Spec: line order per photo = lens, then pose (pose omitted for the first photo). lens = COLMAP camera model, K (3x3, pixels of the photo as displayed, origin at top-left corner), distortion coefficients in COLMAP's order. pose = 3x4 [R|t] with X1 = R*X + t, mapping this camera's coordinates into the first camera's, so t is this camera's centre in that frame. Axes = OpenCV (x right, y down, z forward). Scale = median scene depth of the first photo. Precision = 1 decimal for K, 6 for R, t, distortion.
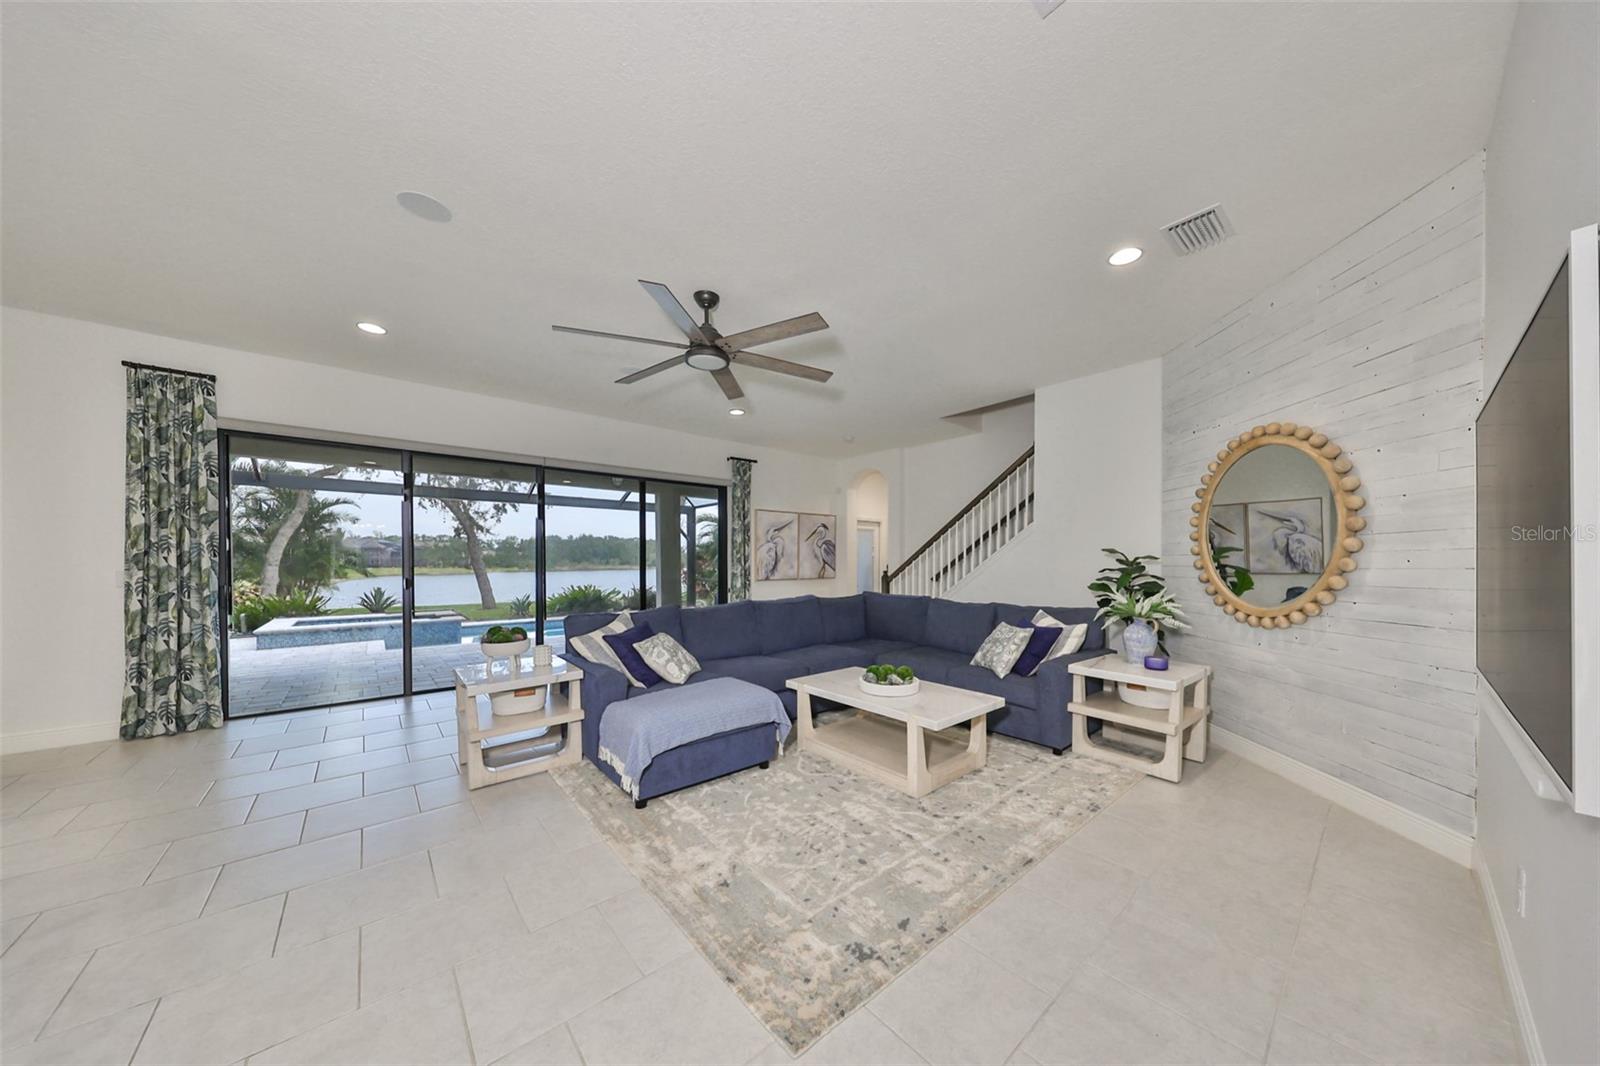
lens RADIAL K [[515.2, 0, 819.4], [0, 515.2, 565.1], [0, 0, 1]] dist [-0.000386, -0.000049]
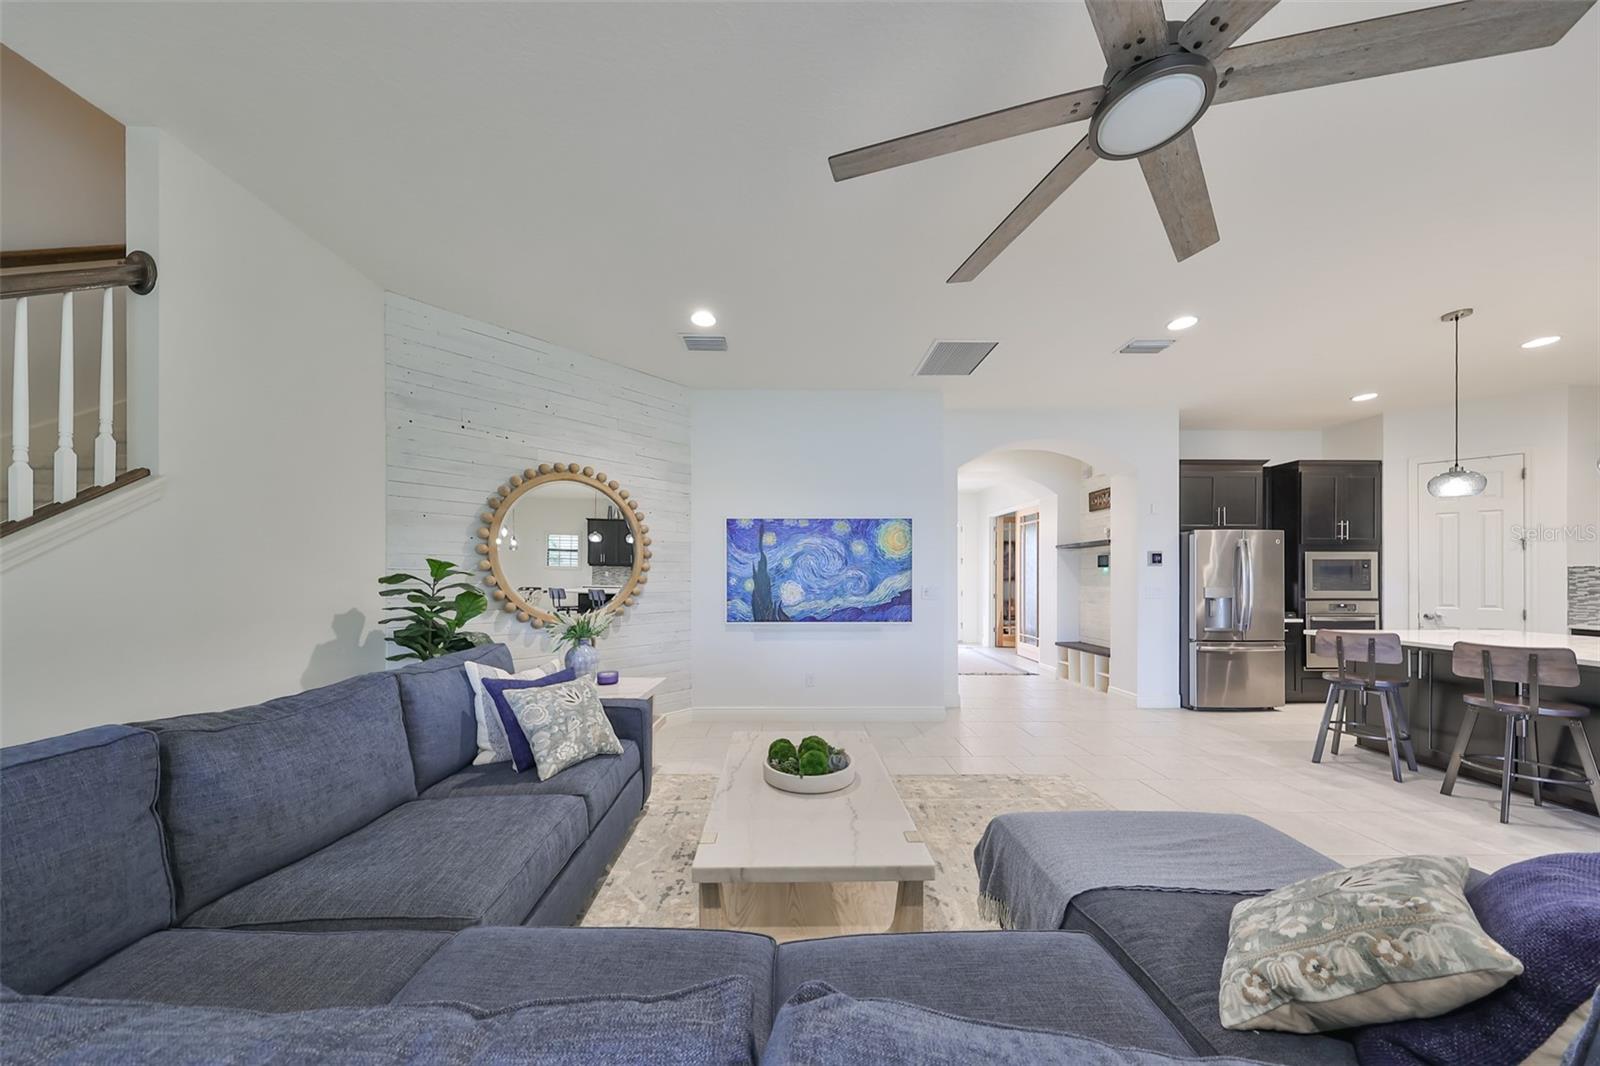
lens RADIAL K [[509.8, 0, 790.2], [0, 509.8, 577.7], [0, 0, 1]] dist [0.000854, 0.000041]
pose [[-0.752631, -0.000284, 0.658442, -0.227024], [0.003000, 0.999988, 0.003859, -0.008635], [-0.658436, 0.004880, -0.752621, 1.269774]]
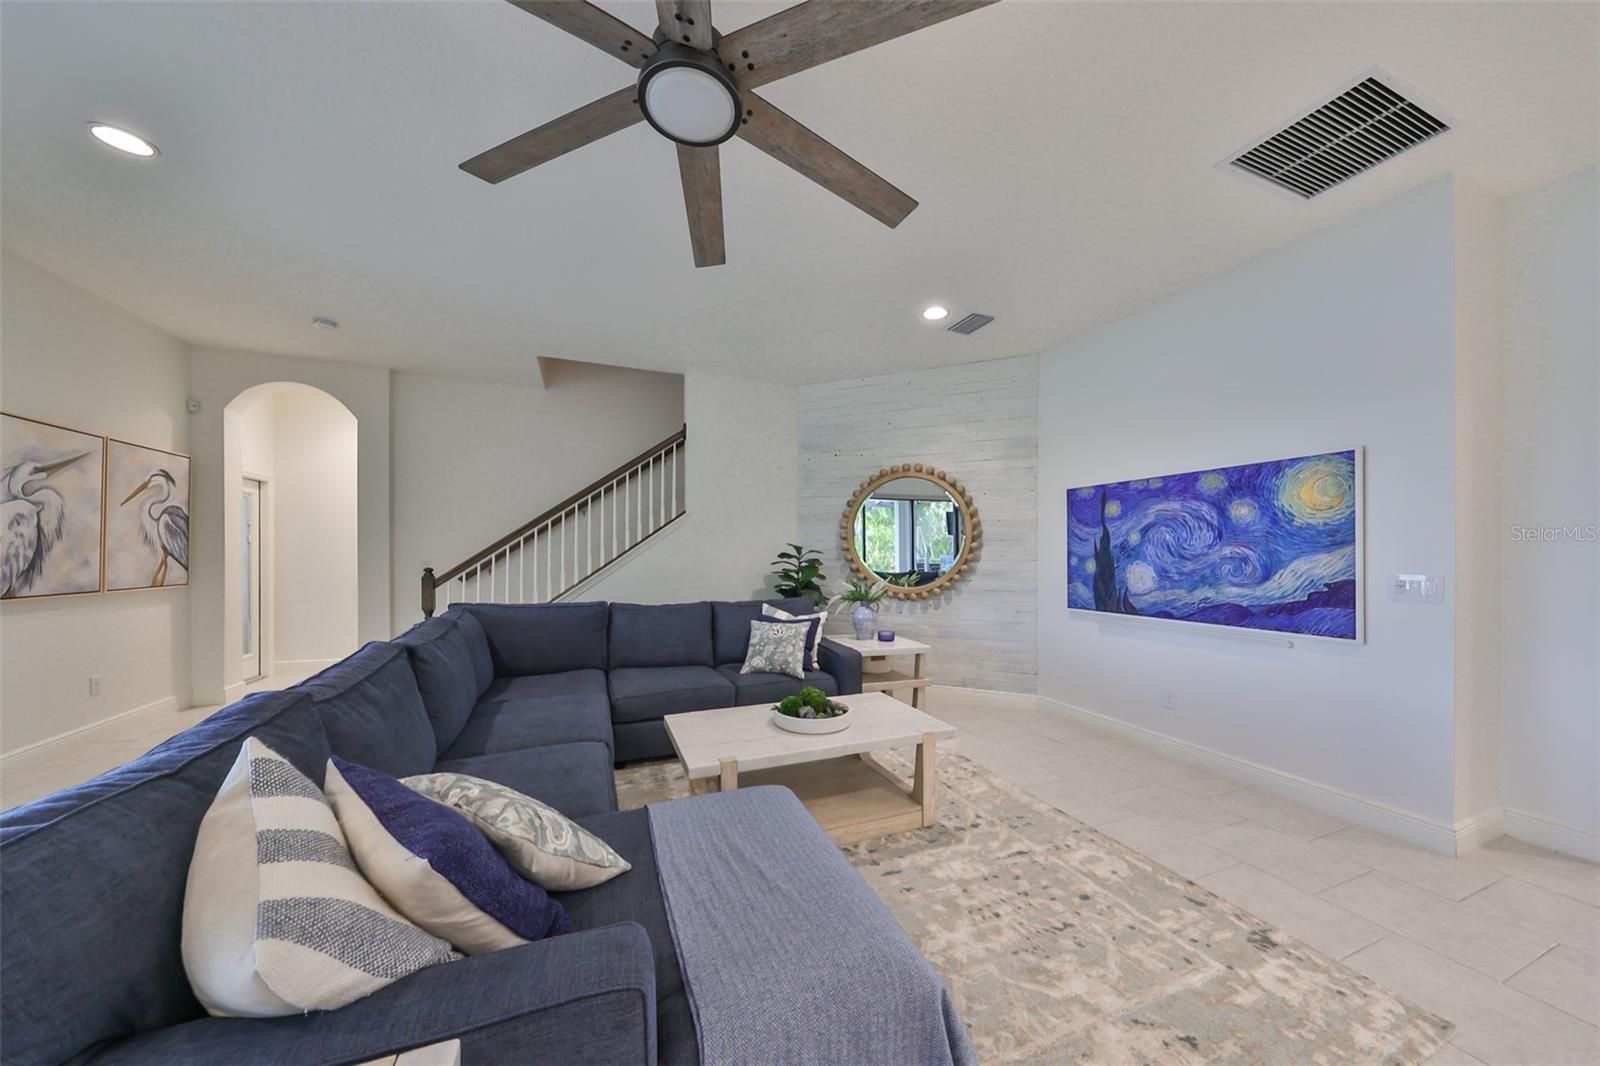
lens RADIAL K [[526.2, 0, 793.7], [0, 526.2, 553.8], [0, 0, 1]] dist [0.002271, 0.000191]
pose [[0.348538, 0.003455, 0.937288, -0.523735], [-0.001005, 0.999994, -0.003312, -0.006766], [-0.937294, 0.000212, 0.348539, 0.642133]]
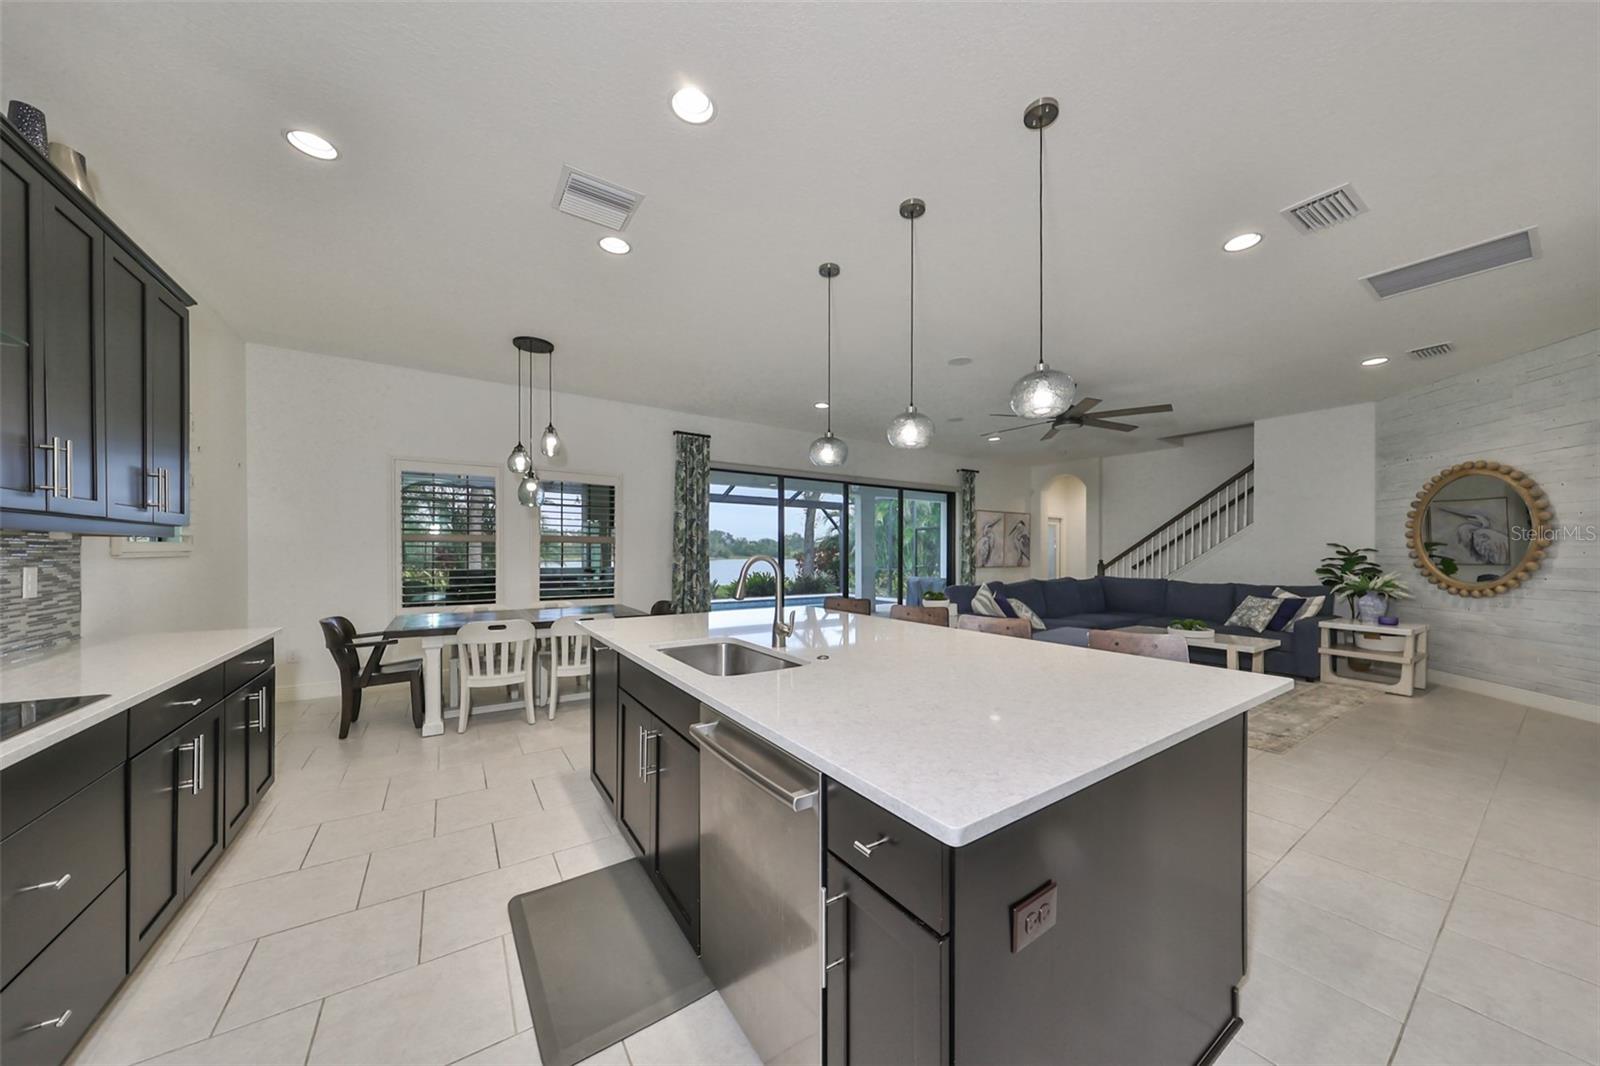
lens RADIAL K [[525.0, 0, 823.4], [0, 525.0, 555.2], [0, 0, 1]] dist [0.000105, 0.000046]
pose [[0.991595, 0.003490, -0.129333, -0.629605], [-0.003631, 0.999993, -0.000853, 0.006015], [0.129329, 0.001316, 0.991601, -0.587986]]
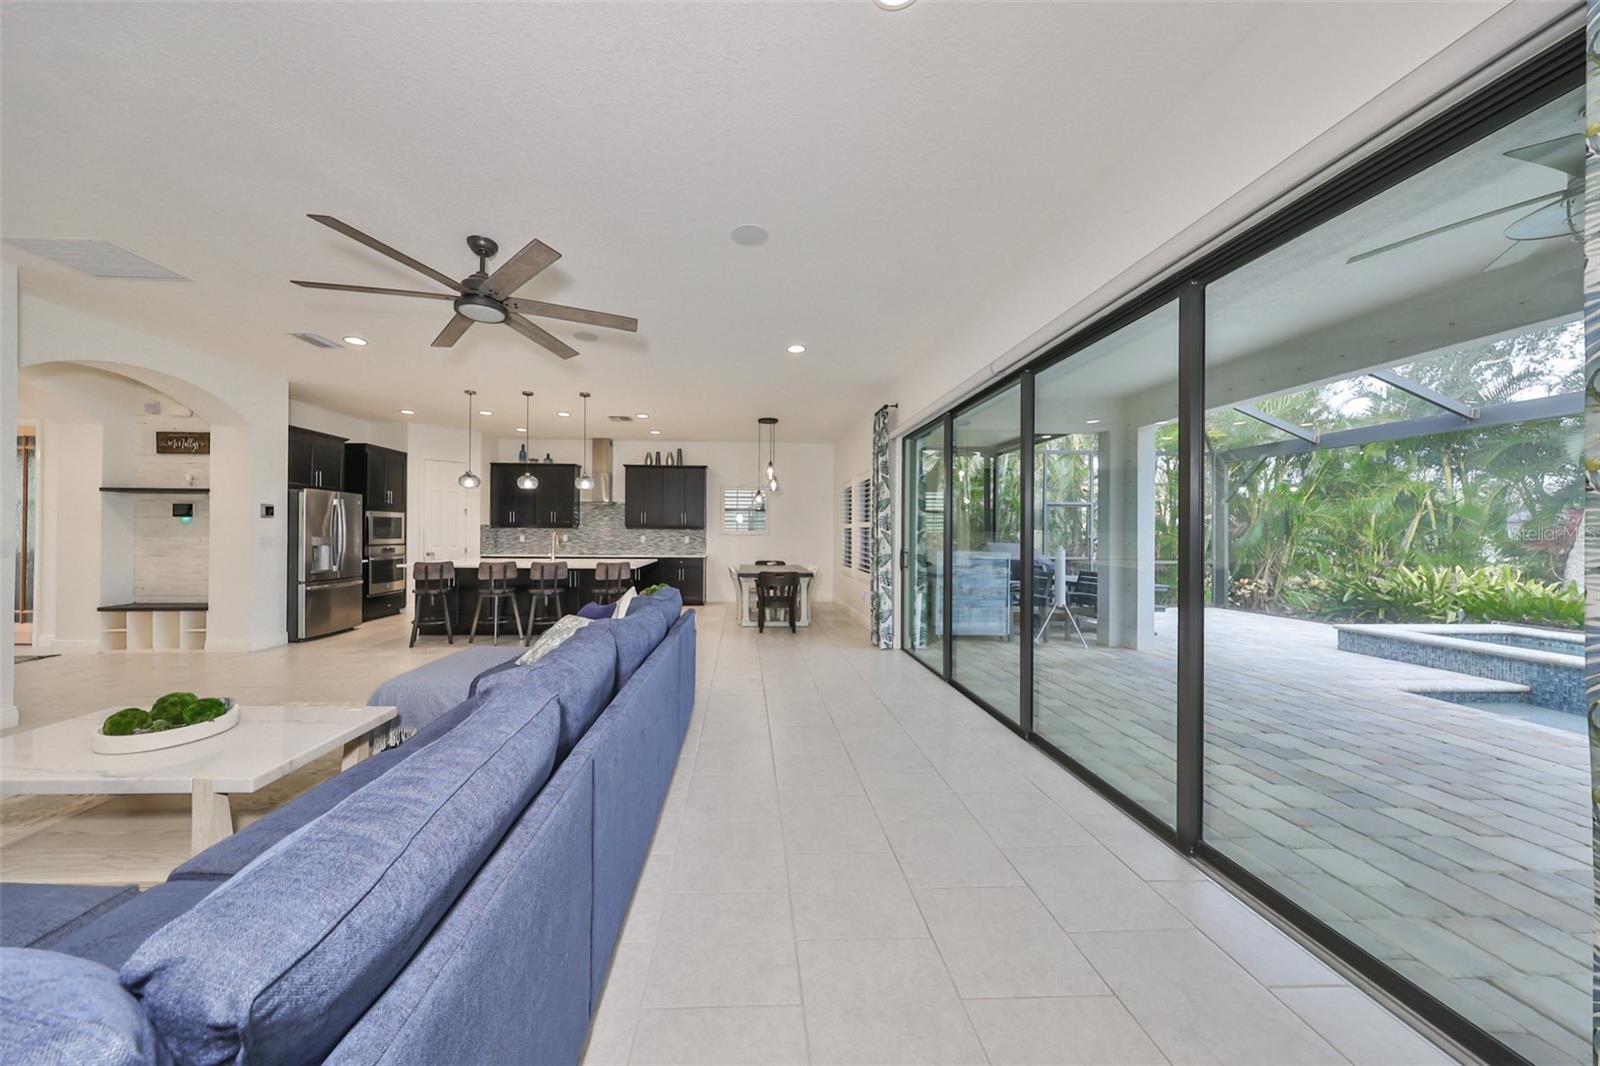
lens RADIAL K [[513.2, 0, 770.1], [0, 513.2, 530.7], [0, 0, 1]] dist [-0.000210, 0.000001]
pose [[-0.637721, -0.008699, -0.770219, 0.136940], [-0.012022, 0.999927, -0.001339, -0.010567], [0.770174, 0.008406, -0.637779, 1.664790]]
